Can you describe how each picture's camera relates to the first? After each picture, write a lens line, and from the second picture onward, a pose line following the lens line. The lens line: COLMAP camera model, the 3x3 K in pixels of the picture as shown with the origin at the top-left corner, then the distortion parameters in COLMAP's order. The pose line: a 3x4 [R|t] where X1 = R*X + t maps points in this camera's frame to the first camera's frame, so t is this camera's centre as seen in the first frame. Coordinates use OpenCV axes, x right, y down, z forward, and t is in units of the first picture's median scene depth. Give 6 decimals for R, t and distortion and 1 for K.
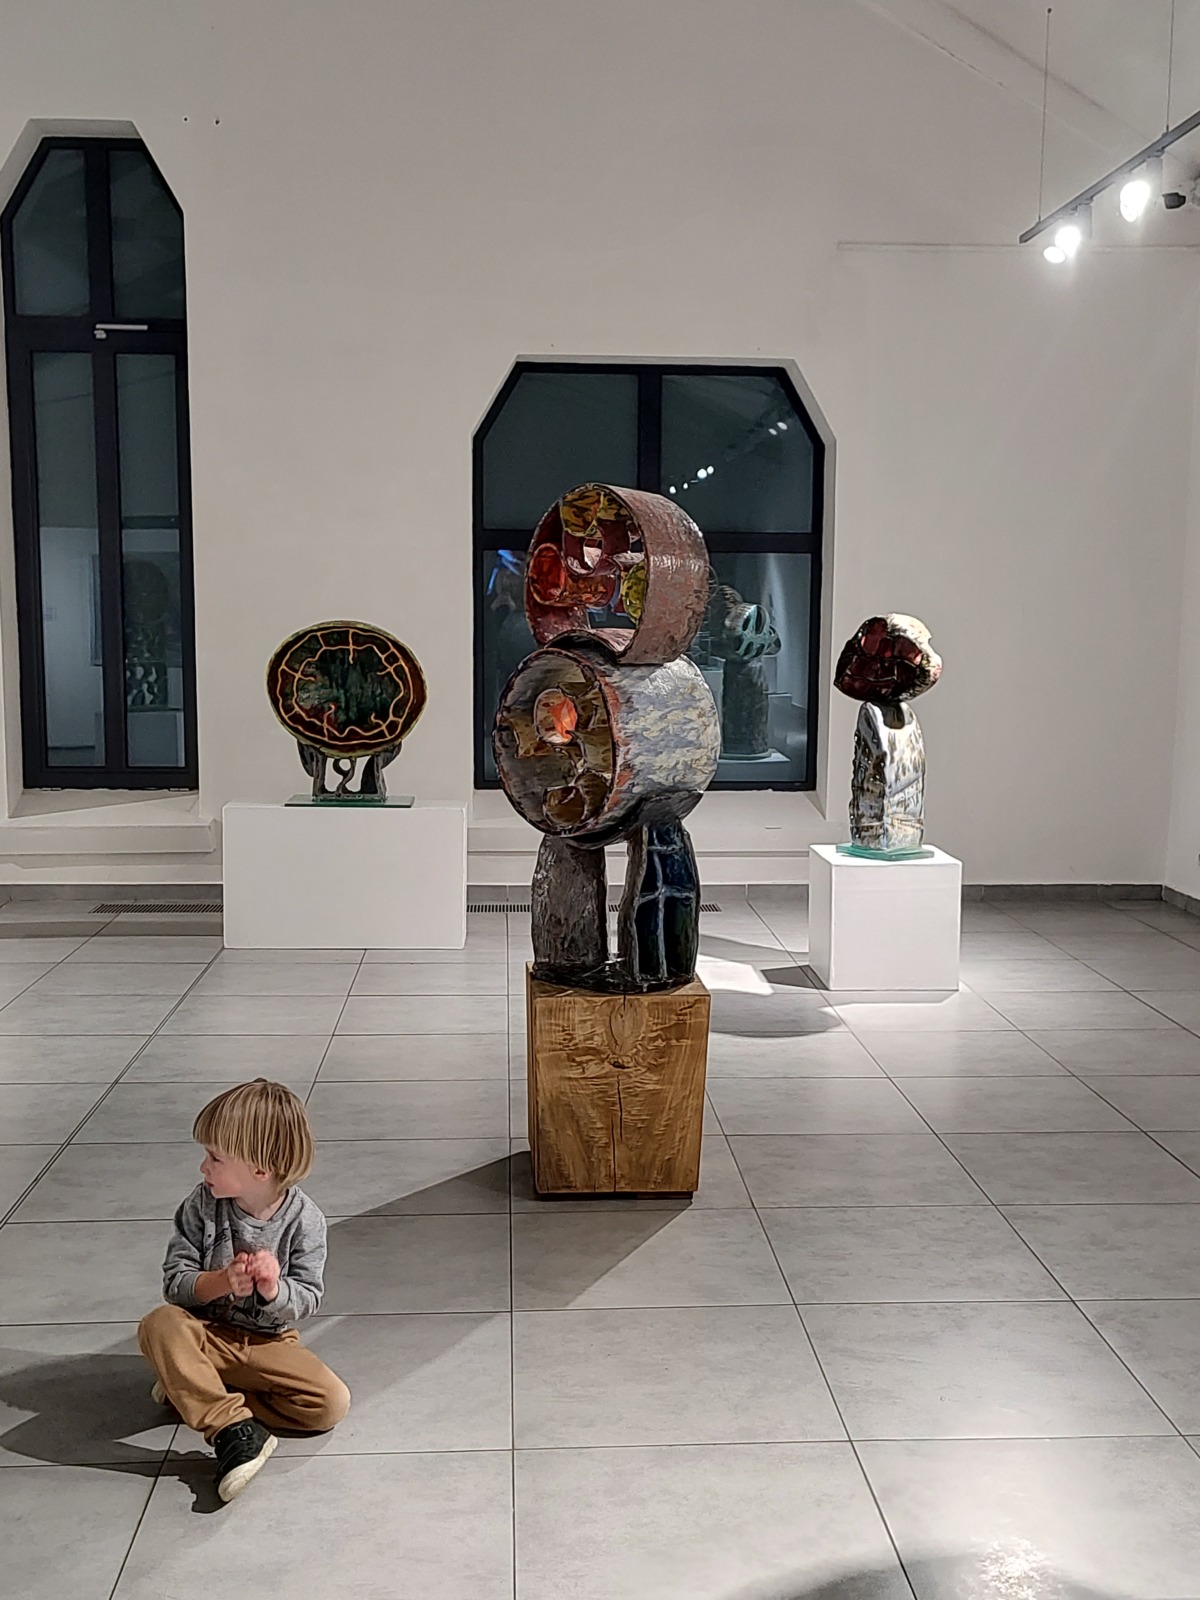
lens RADIAL K [[1637.8, 0, 600.0], [0, 1637.8, 800.0], [0, 0, 1]] dist [0.020745, -0.006761]
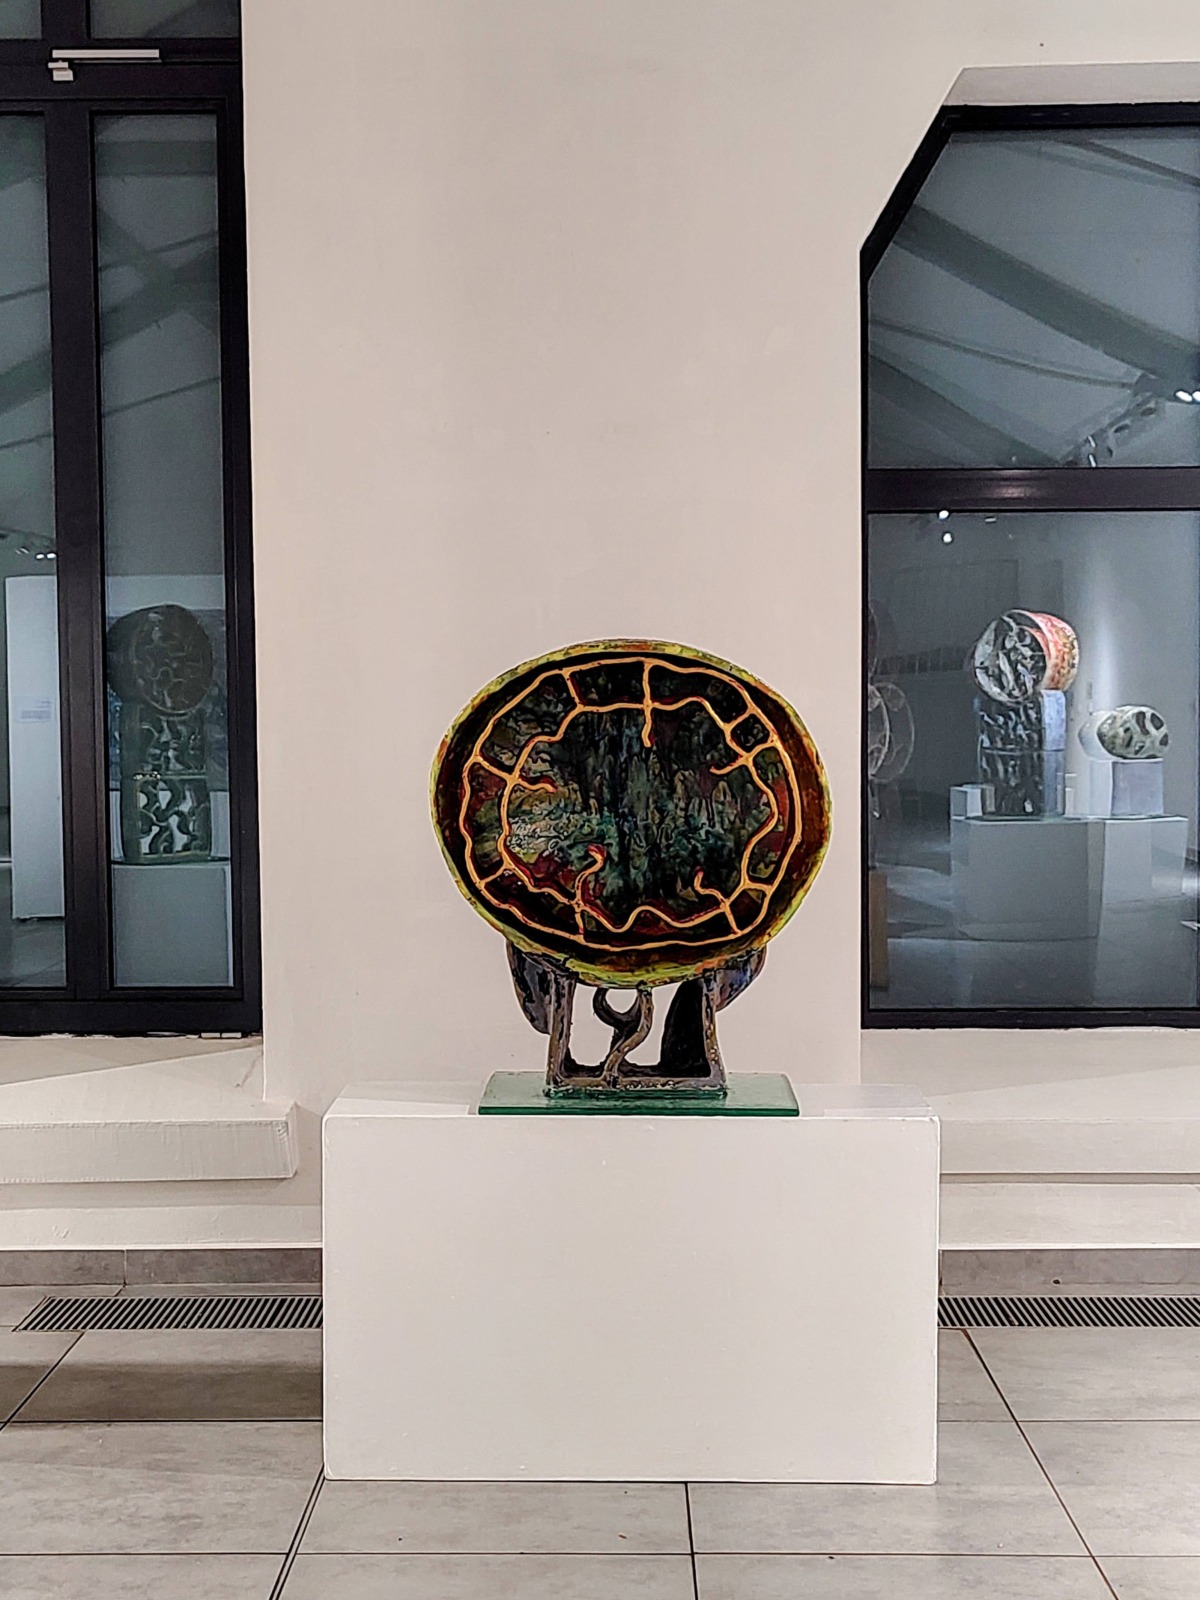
lens RADIAL K [[2058.6, 0, 600.0], [0, 2058.6, 800.0], [0, 0, 1]] dist [0.037894, 0.066400]
pose [[0.996993, -0.013632, -0.076285, -0.124567], [0.007604, 0.996865, -0.078759, -0.031489], [0.077119, 0.077942, 0.993971, 0.504947]]
